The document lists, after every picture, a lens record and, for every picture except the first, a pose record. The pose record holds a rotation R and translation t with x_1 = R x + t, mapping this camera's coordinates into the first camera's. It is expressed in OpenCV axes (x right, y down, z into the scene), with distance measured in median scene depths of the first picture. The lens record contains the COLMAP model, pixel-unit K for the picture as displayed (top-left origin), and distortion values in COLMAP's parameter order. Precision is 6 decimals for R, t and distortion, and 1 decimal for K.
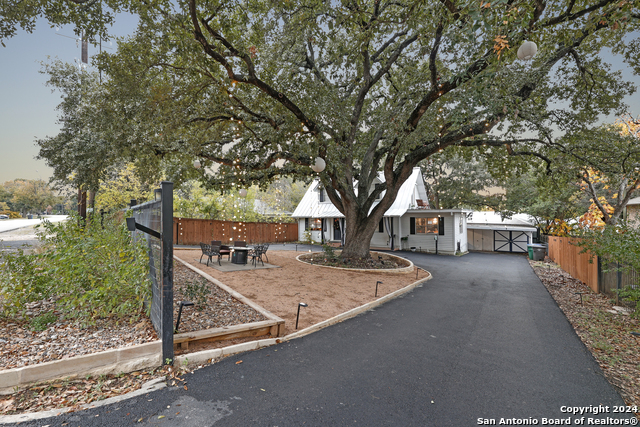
lens RADIAL K [[278.4, 0, 320.0], [0, 278.4, 213.5], [0, 0, 1]] dist [-0.000110, -0.000006]
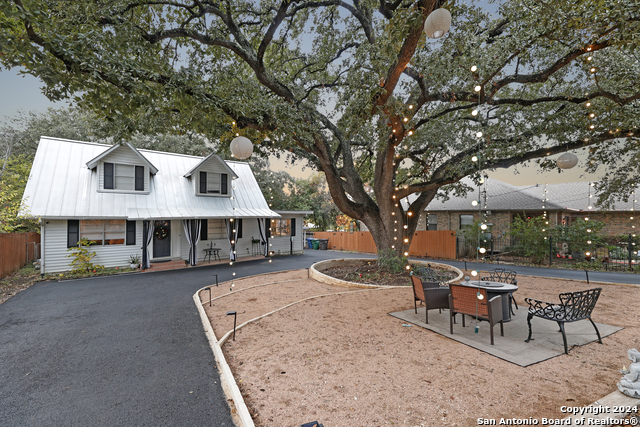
lens RADIAL K [[262.4, 0, 320.0], [0, 262.4, 213.5], [0, 0, 1]] dist [-0.000748, -0.003701]
pose [[0.261720, 0.027860, 0.964742, -0.407634], [0.000754, 0.999577, -0.029071, 0.020015], [-0.965144, 0.008336, 0.261588, 0.550884]]
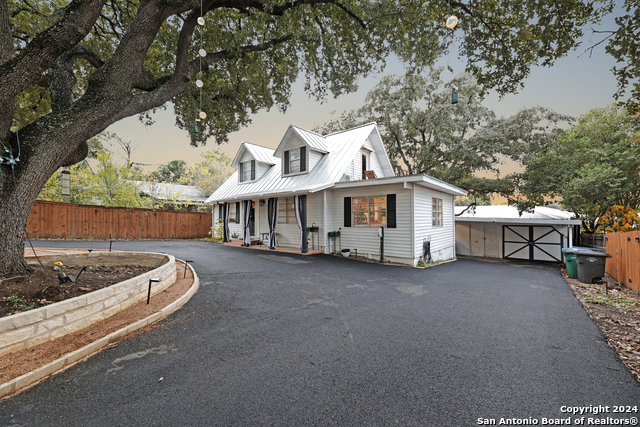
lens RADIAL K [[262.4, 0, 320.0], [0, 262.4, 213.5], [0, 0, 1]] dist [-0.000748, -0.003701]
pose [[0.996068, 0.009302, -0.088103, 0.285550], [-0.010387, 0.999876, -0.011866, 0.048354], [0.087981, 0.012735, 0.996041, 0.403203]]
